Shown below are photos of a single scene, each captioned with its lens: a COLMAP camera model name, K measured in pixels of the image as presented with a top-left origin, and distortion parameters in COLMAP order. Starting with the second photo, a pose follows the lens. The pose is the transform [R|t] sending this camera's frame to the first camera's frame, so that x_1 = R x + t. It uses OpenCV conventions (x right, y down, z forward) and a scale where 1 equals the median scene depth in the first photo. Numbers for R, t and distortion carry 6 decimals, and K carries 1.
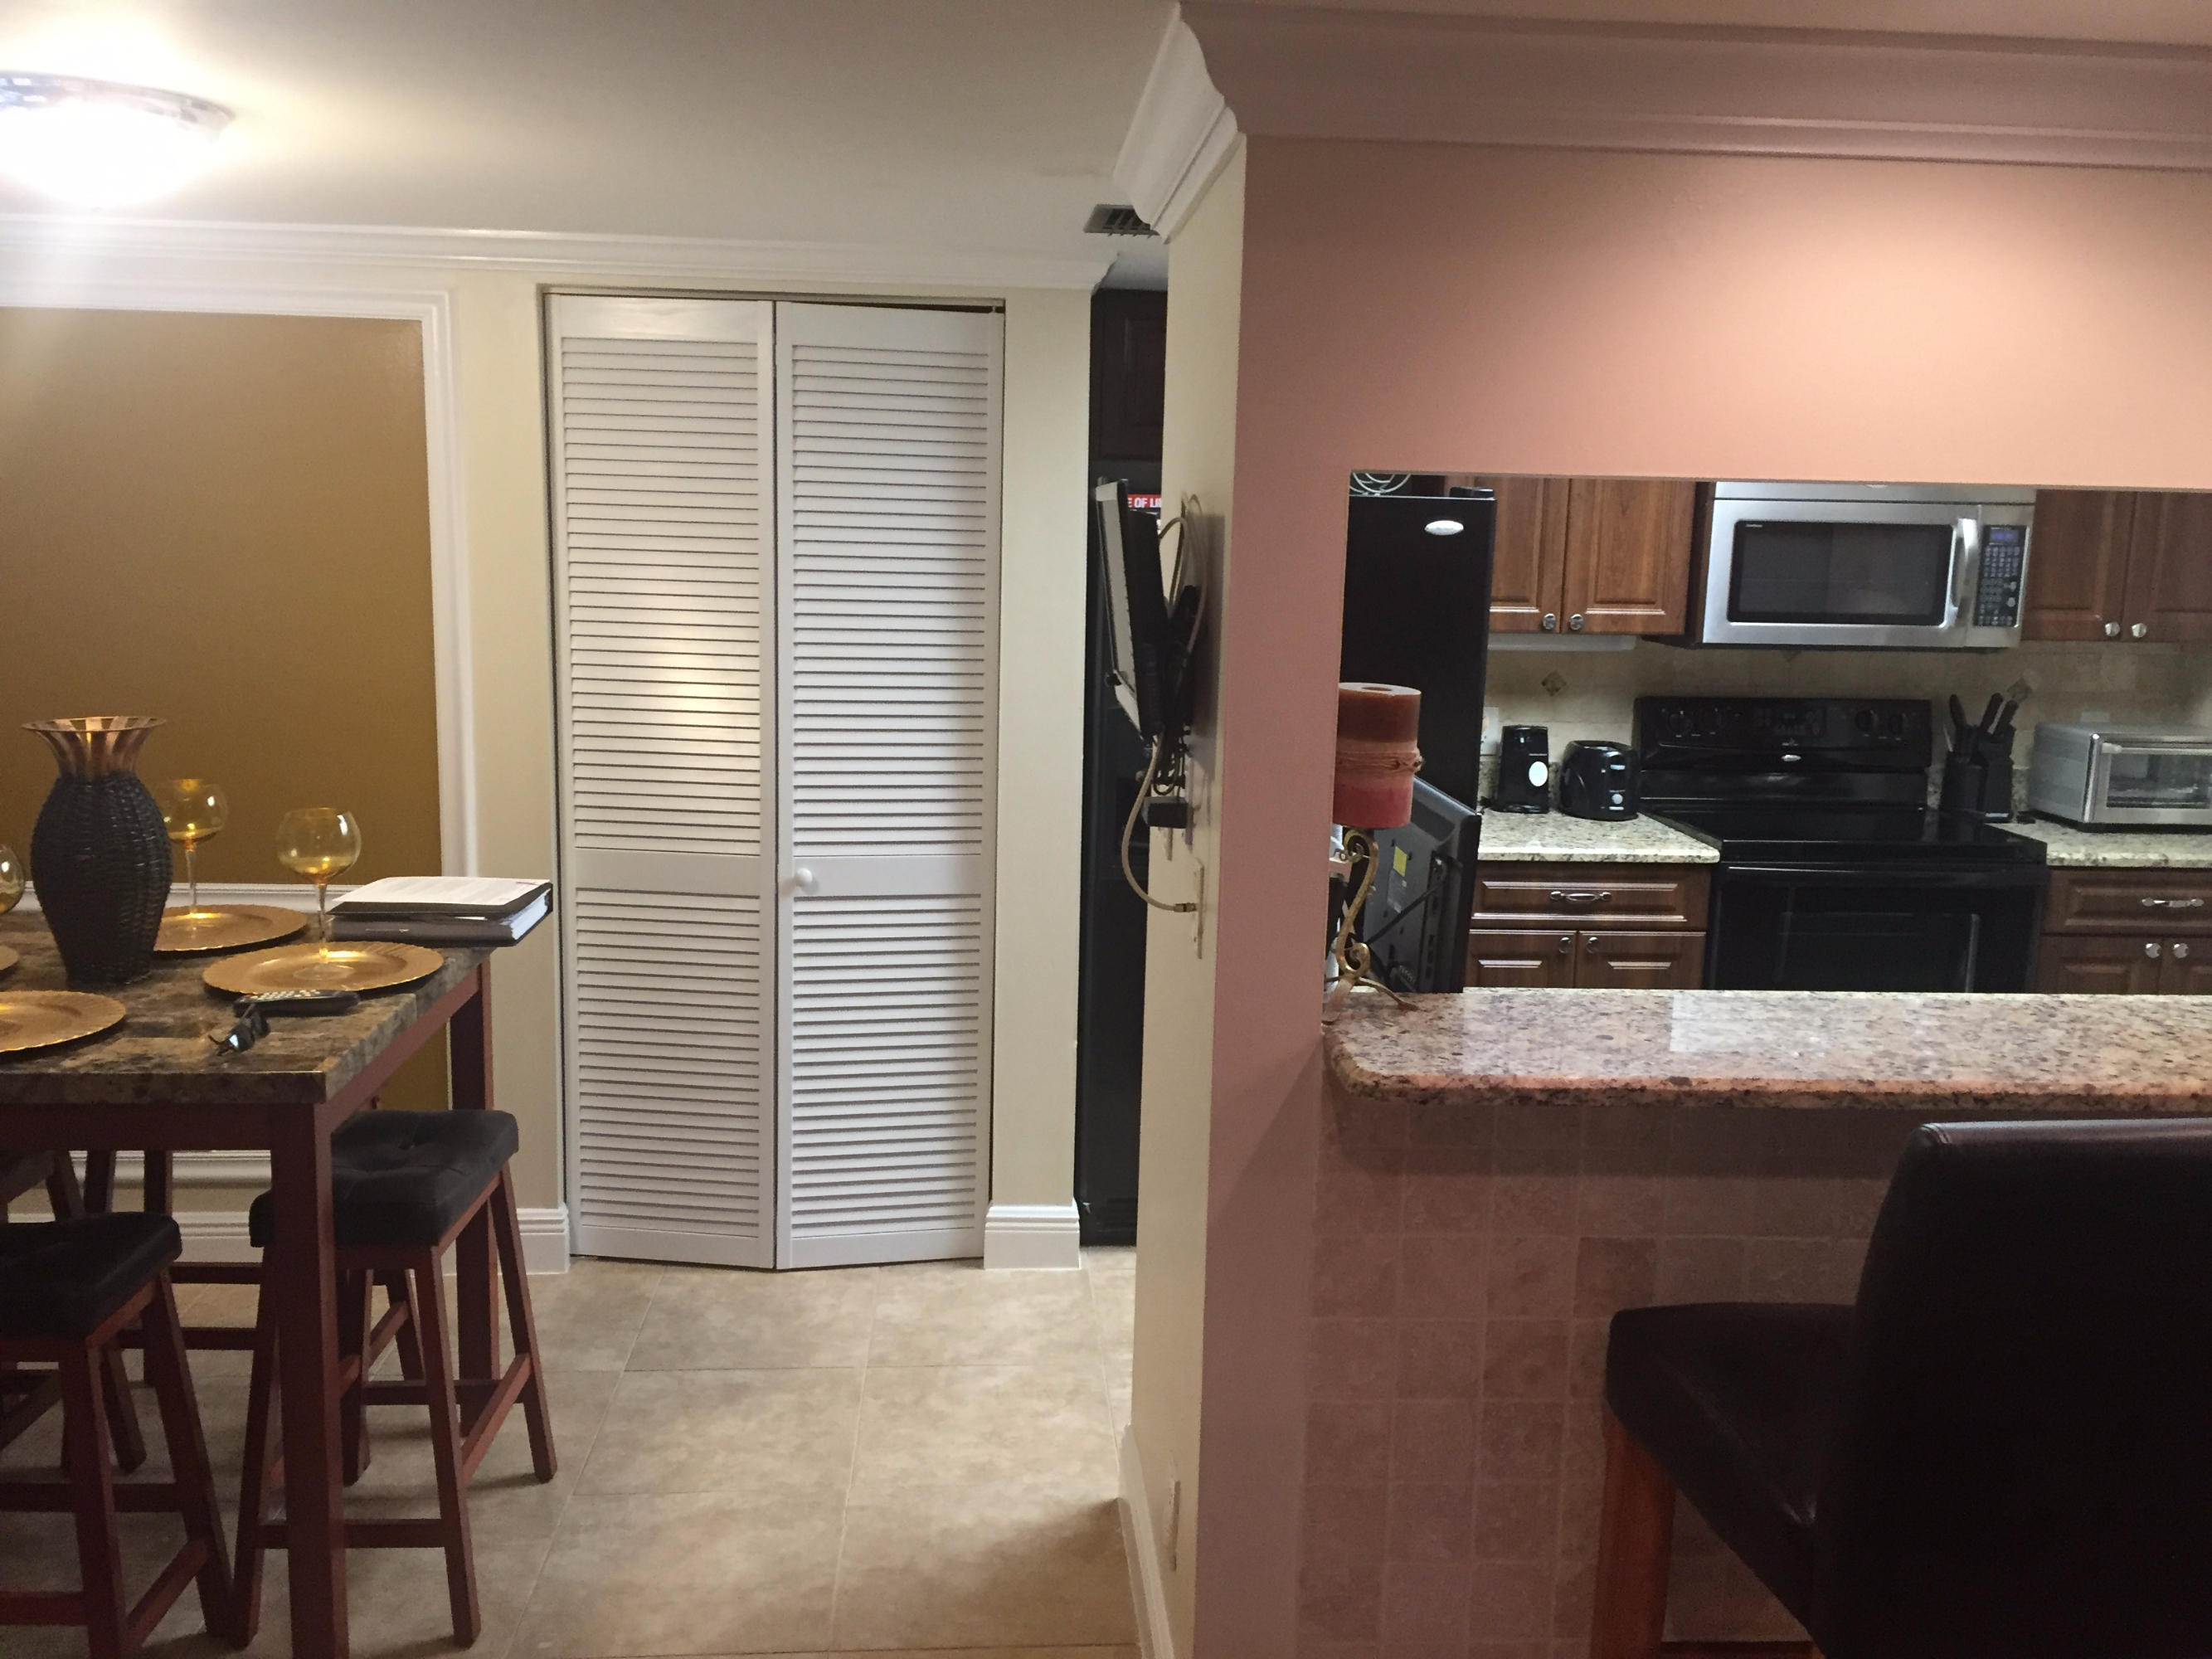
lens RADIAL K [[1891.3, 0, 1105.9], [0, 1891.3, 822.9], [0, 0, 1]] dist [0.087389, -0.115744]
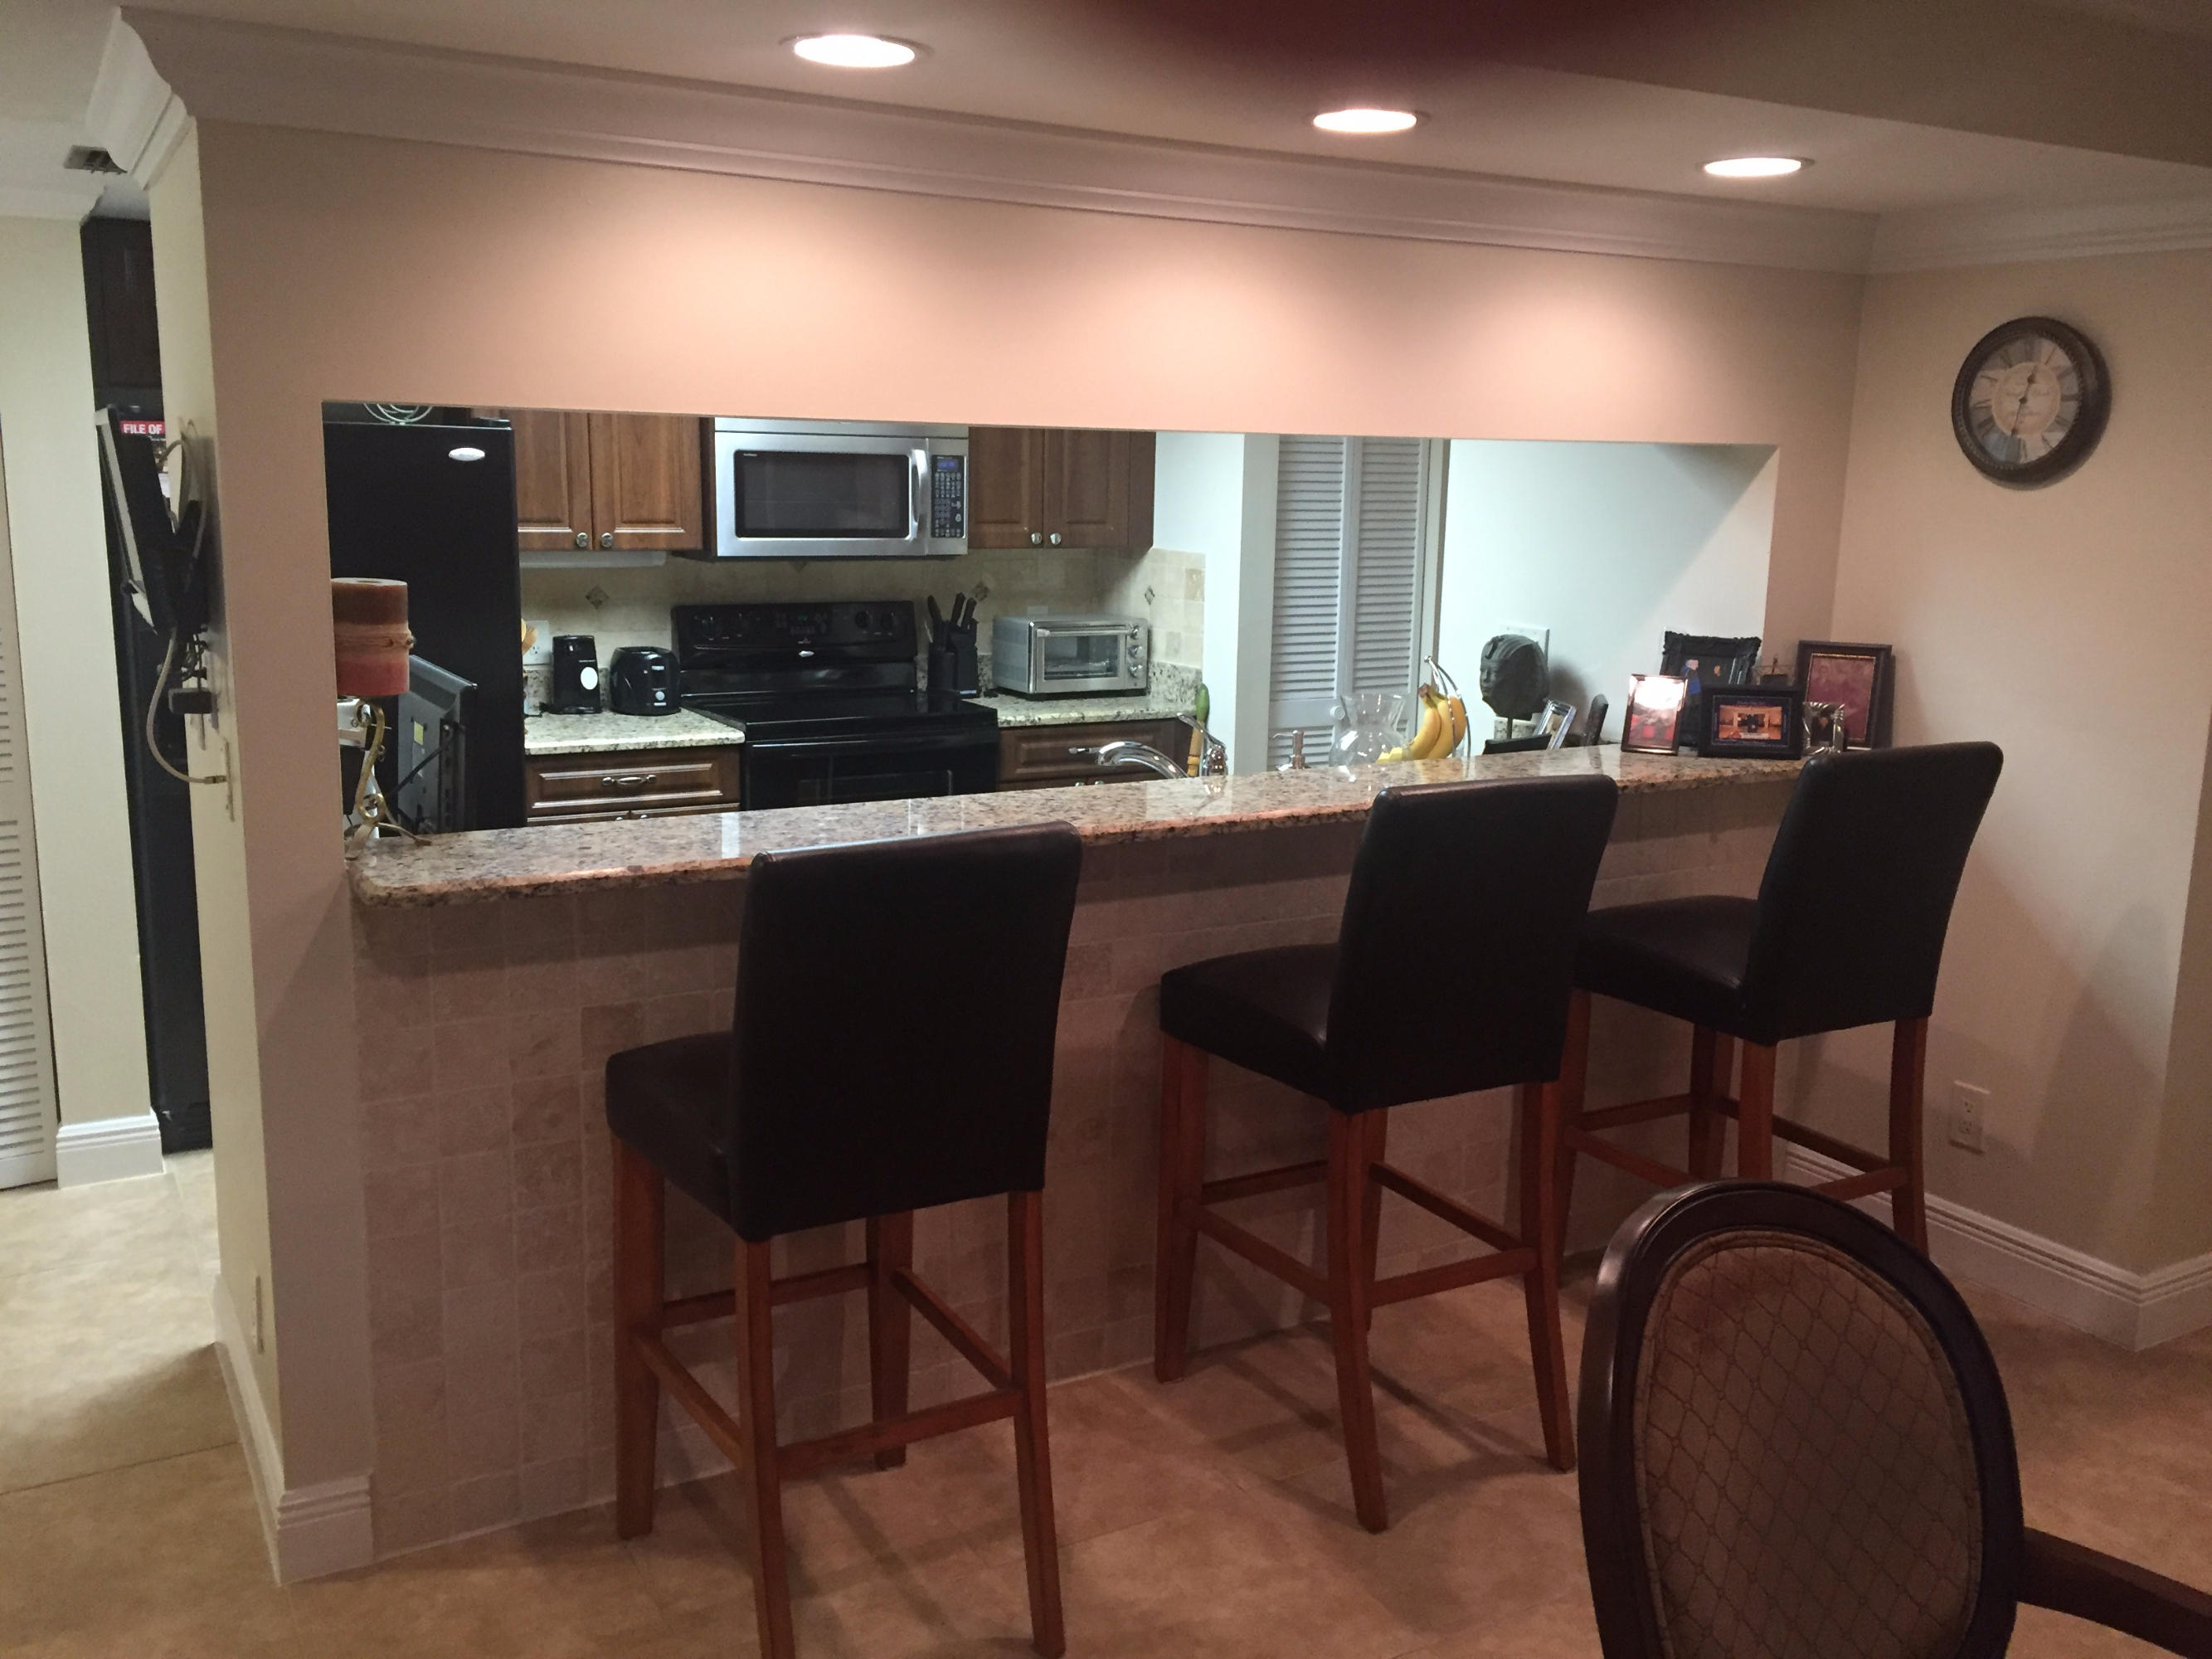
lens RADIAL K [[1891.3, 0, 1105.9], [0, 1891.3, 822.9], [0, 0, 1]] dist [0.087389, -0.115744]
pose [[0.898483, -0.089324, 0.429824, 0.013208], [0.075187, 0.995925, 0.049801, 0.028153], [-0.432521, -0.012428, 0.901538, -0.152827]]
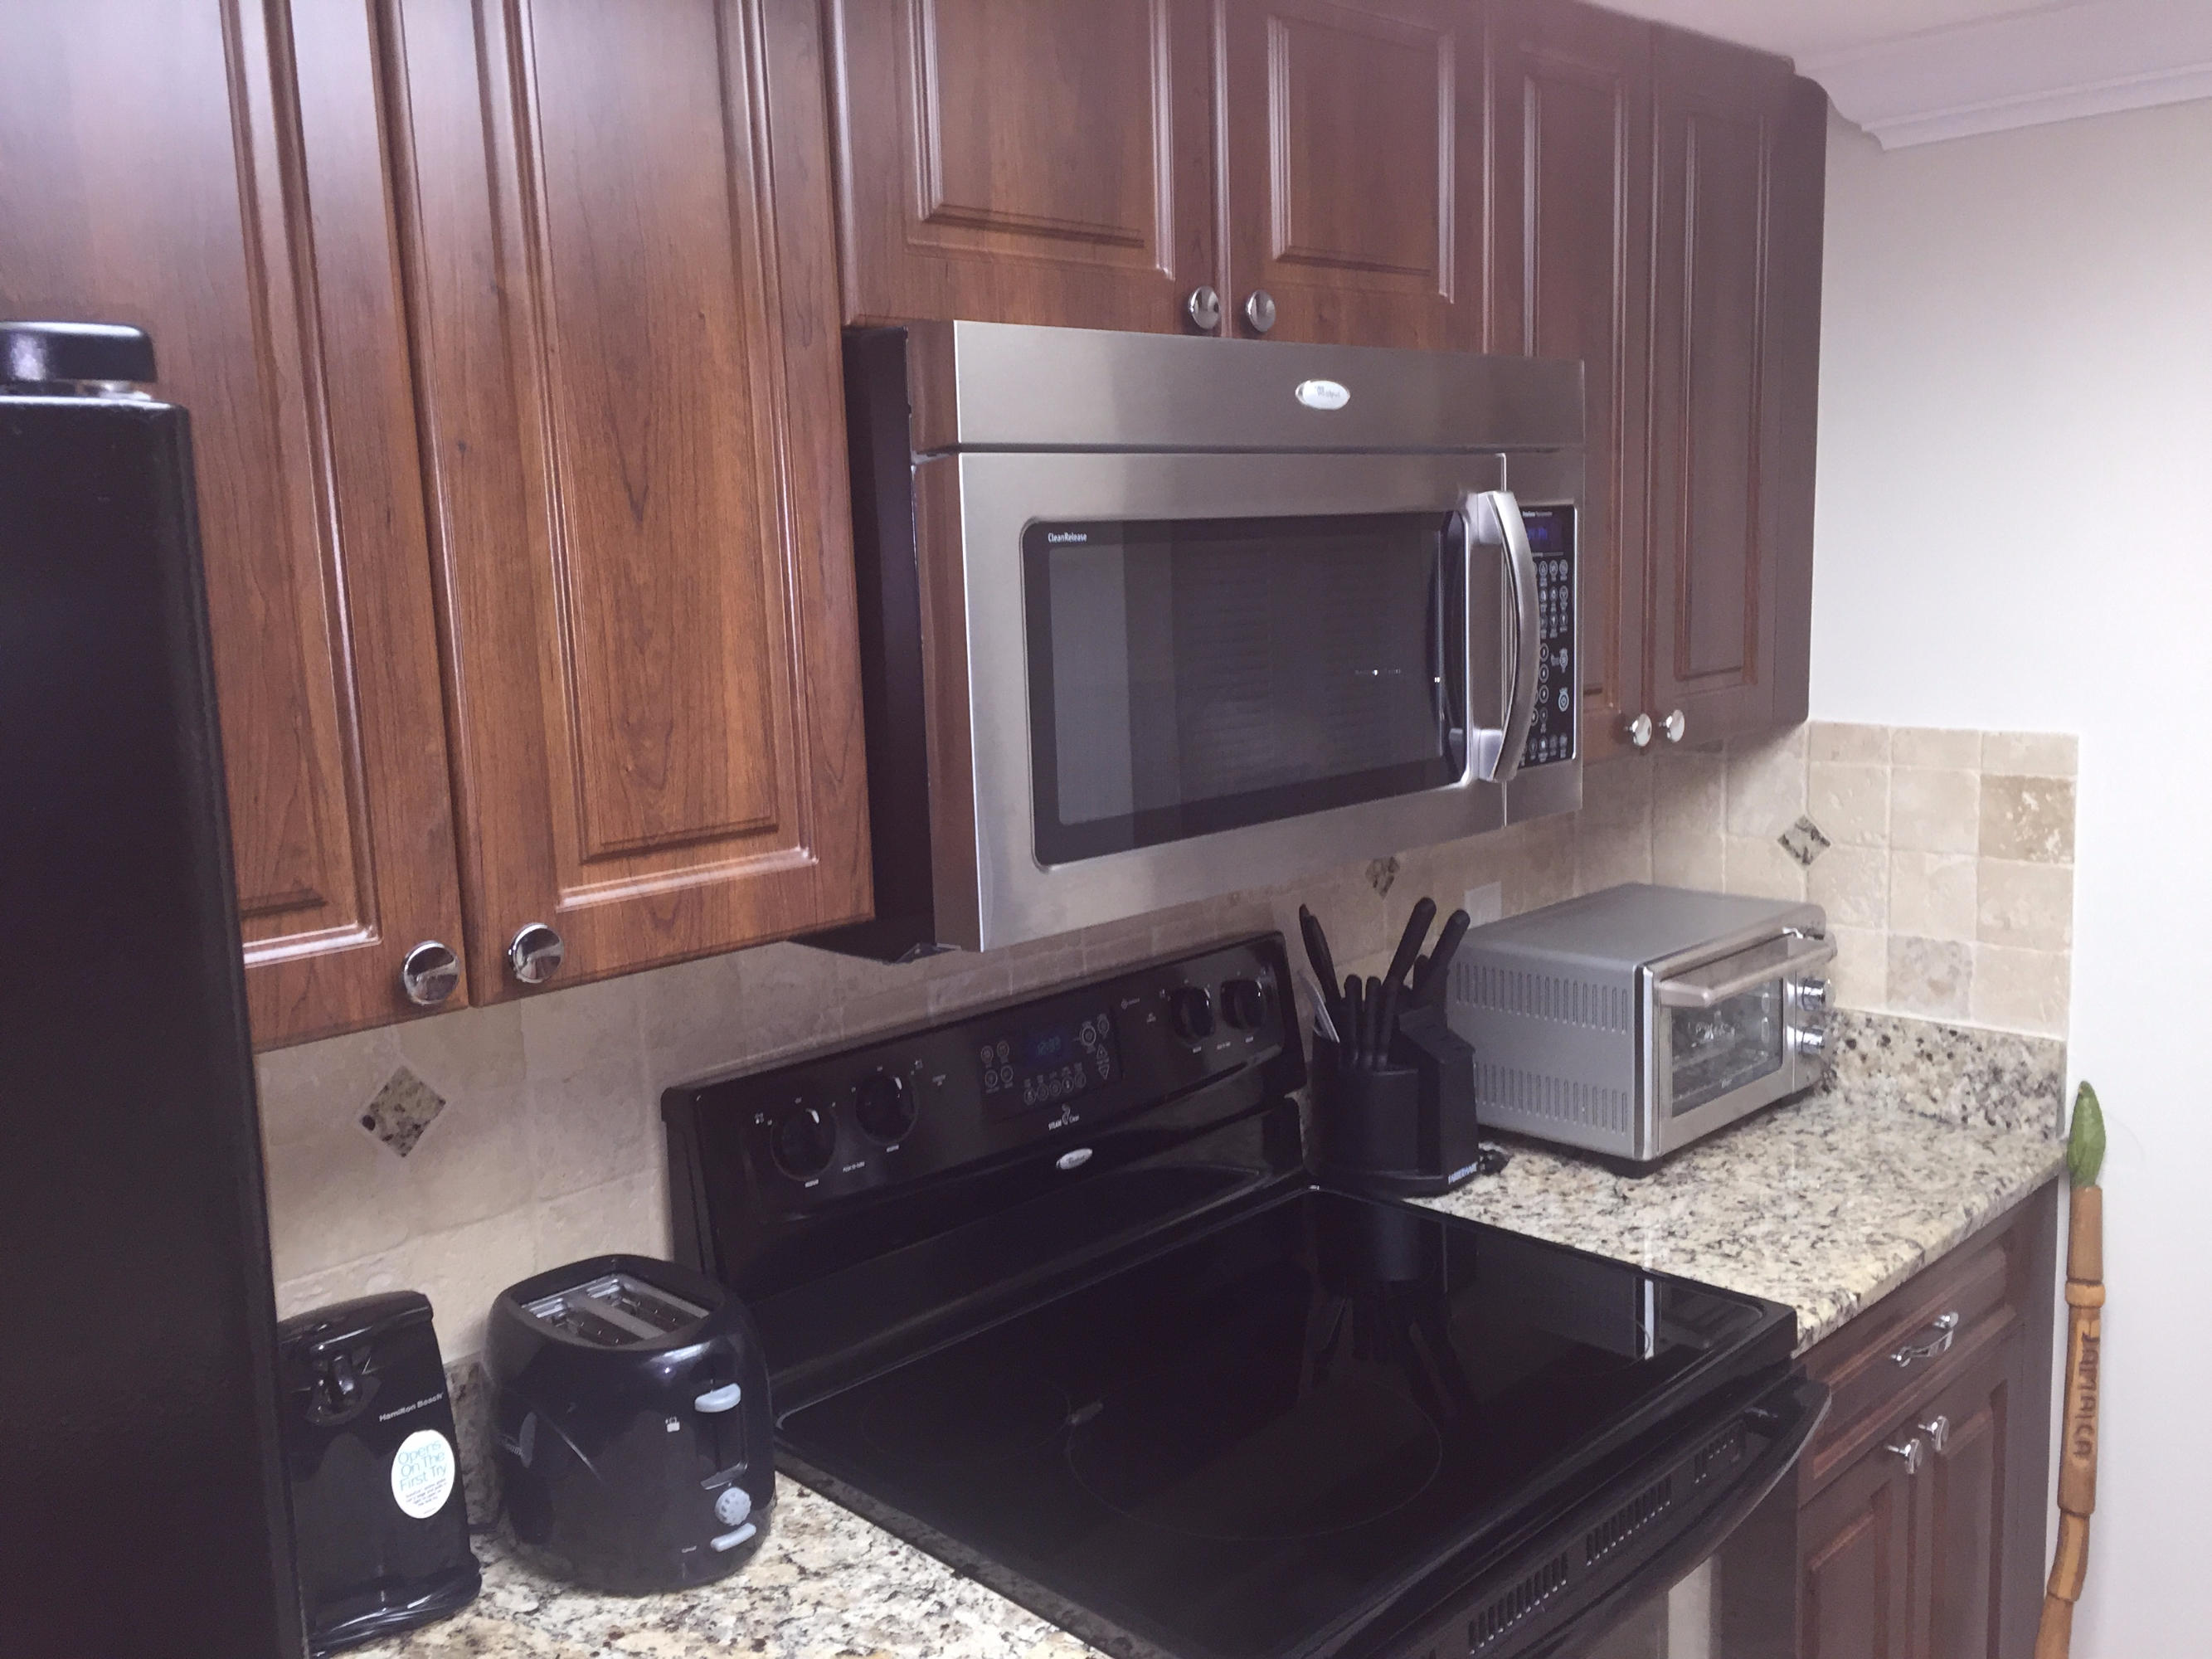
lens RADIAL K [[1891.3, 0, 1105.9], [0, 1891.3, 822.9], [0, 0, 1]] dist [0.087389, -0.115744]
pose [[0.750602, -0.149479, 0.643624, 0.149369], [0.159705, 0.986237, 0.042800, -0.124527], [-0.641164, 0.070664, 0.764144, 0.780232]]
